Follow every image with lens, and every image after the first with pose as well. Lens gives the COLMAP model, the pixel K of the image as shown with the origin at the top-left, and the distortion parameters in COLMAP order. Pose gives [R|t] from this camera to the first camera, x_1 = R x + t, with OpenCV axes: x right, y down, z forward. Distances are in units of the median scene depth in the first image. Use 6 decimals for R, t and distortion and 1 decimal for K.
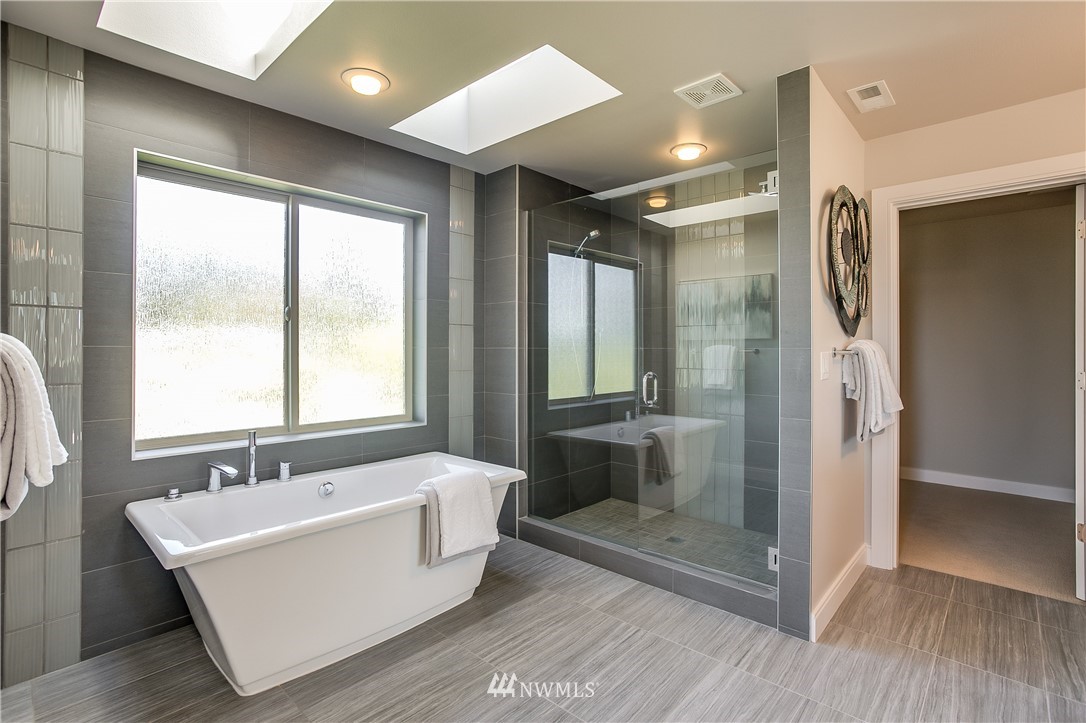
lens RADIAL K [[515.3, 0, 541.6], [0, 515.3, 343.6], [0, 0, 1]] dist [-0.085400, 0.042646]
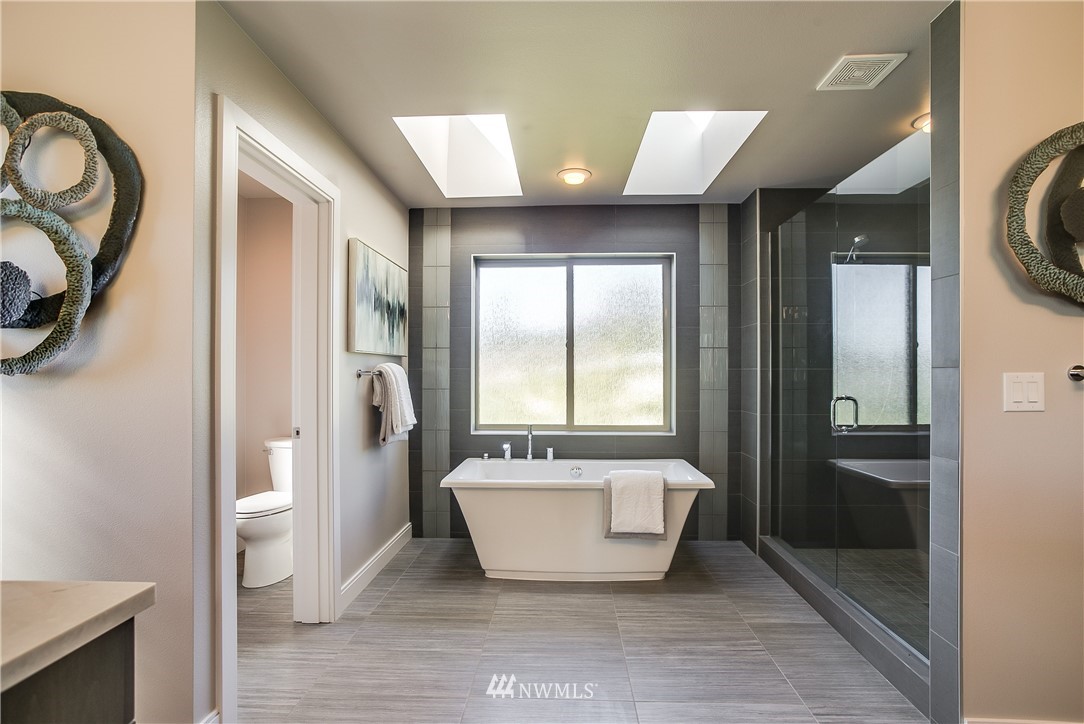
lens RADIAL K [[514.0, 0, 541.4], [0, 514.0, 372.3], [0, 0, 1]] dist [-0.039176, 0.000555]
pose [[0.646349, 0.000542, -0.763041, 0.554970], [0.010318, 0.999902, 0.009451, 0.001595], [0.762972, -0.013982, 0.646281, 0.018487]]
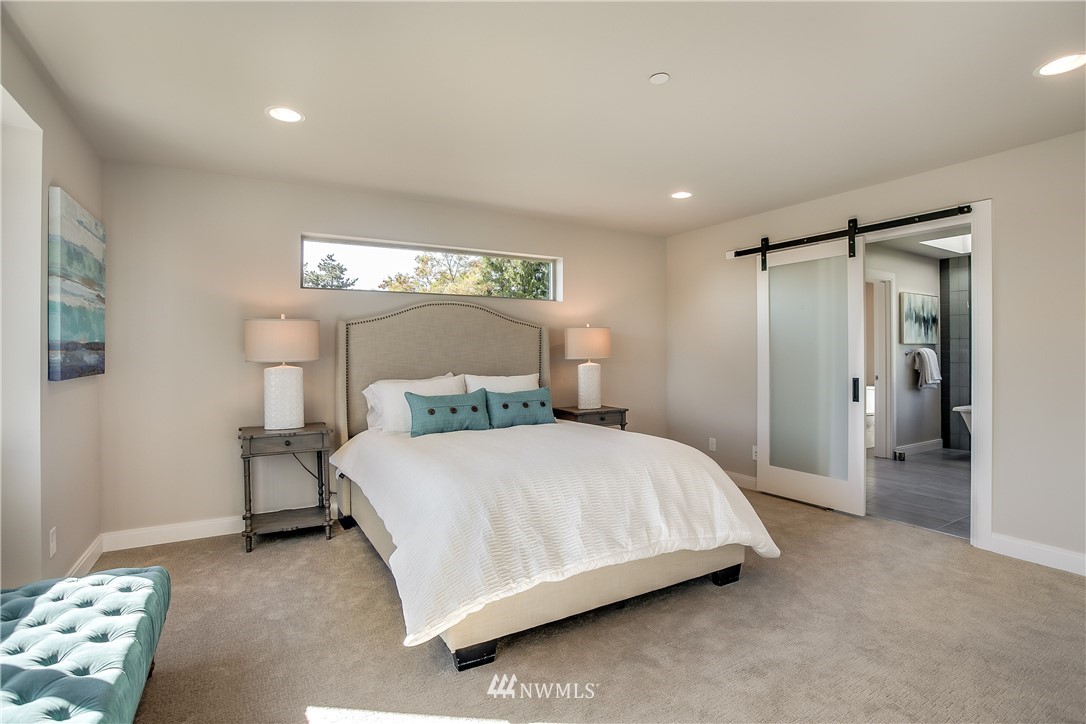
lens RADIAL K [[515.3, 0, 541.6], [0, 515.3, 344.1], [0, 0, 1]] dist [-0.085400, 0.042646]
pose [[-0.299429, -0.015547, -0.953992, 2.020981], [0.011068, 0.999743, -0.019766, -0.005357], [0.954054, -0.016477, -0.299180, -0.444473]]
